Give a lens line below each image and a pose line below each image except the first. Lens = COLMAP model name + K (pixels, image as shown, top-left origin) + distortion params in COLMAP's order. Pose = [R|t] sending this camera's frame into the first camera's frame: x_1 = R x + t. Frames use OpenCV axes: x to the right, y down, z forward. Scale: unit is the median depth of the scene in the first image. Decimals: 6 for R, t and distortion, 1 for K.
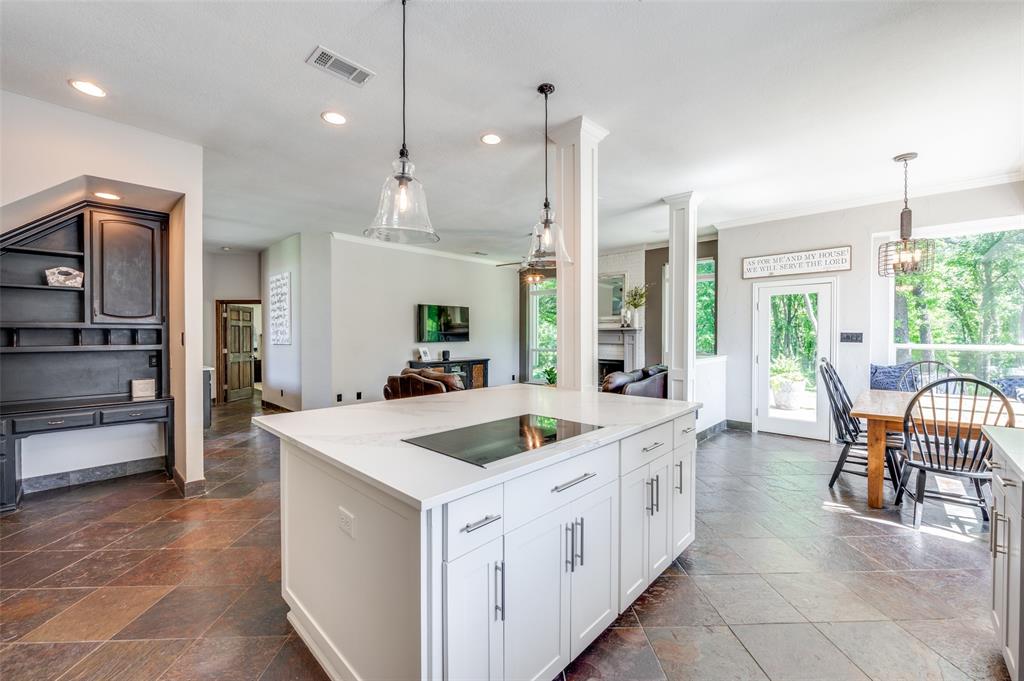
lens RADIAL K [[409.5, 0, 512.4], [0, 409.5, 339.2], [0, 0, 1]] dist [-0.004575, 0.000770]
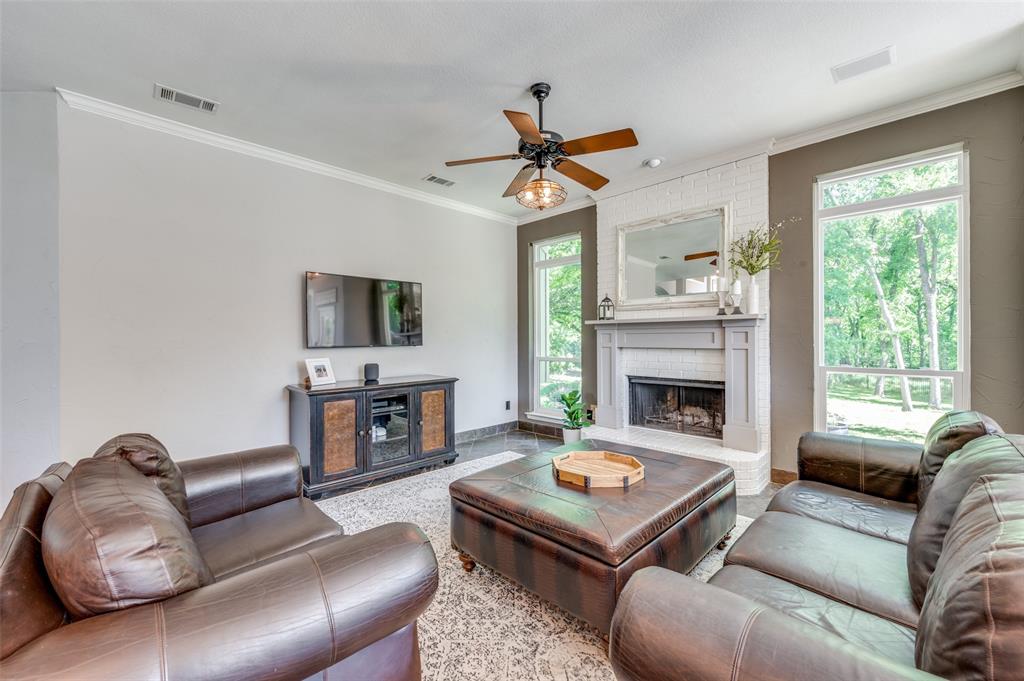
lens RADIAL K [[409.5, 0, 513.7], [0, 409.5, 337.4], [0, 0, 1]] dist [-0.004575, 0.000770]
pose [[0.999734, -0.007915, -0.021643, 0.032093], [0.007649, 0.999895, -0.012348, 0.001741], [0.021739, 0.012179, 0.999690, 0.516426]]
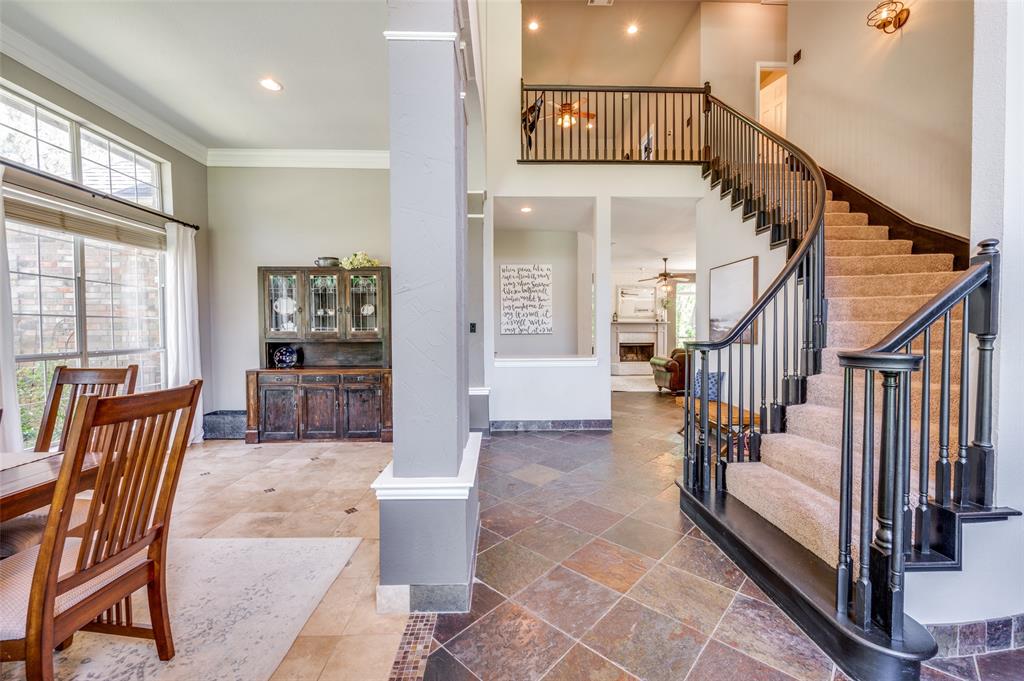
lens RADIAL K [[409.5, 0, 512.0], [0, 409.5, 340.1], [0, 0, 1]] dist [-0.004575, 0.000770]
pose [[0.698323, -0.020929, 0.715477, -1.263588], [0.009823, 0.999759, 0.019657, 0.006048], [-0.715715, -0.006699, 0.698360, 0.309464]]
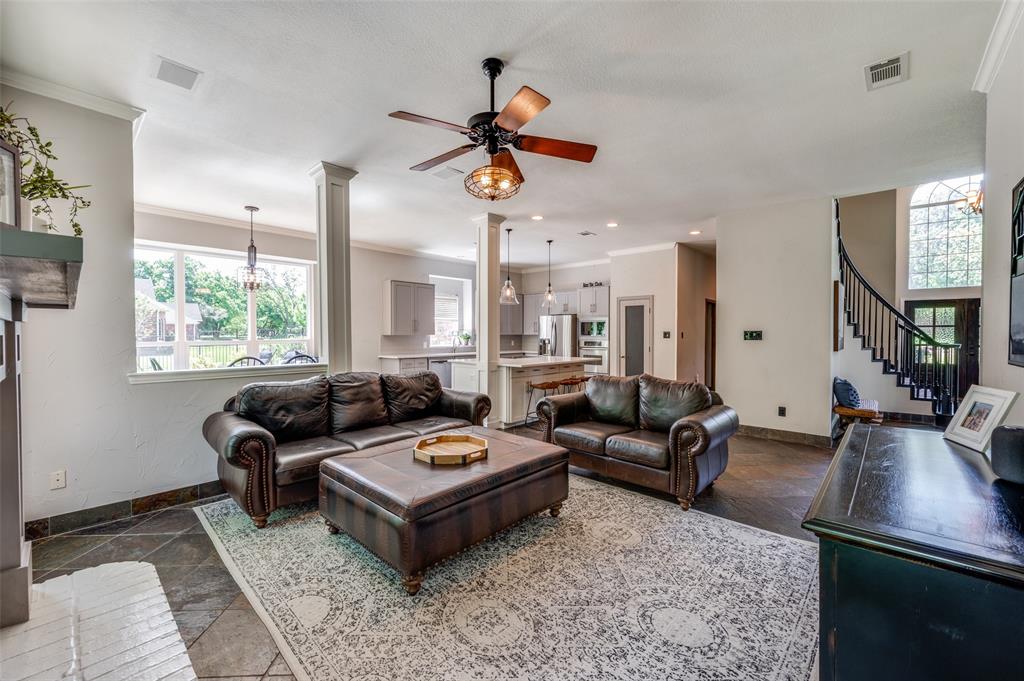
lens RADIAL K [[409.5, 0, 520.7], [0, 409.5, 333.5], [0, 0, 1]] dist [-0.004575, 0.000770]
pose [[-0.998855, 0.002027, -0.047806, 0.041143], [0.001442, 0.999924, 0.012274, -0.011226], [0.047827, 0.012191, -0.998781, 1.225134]]
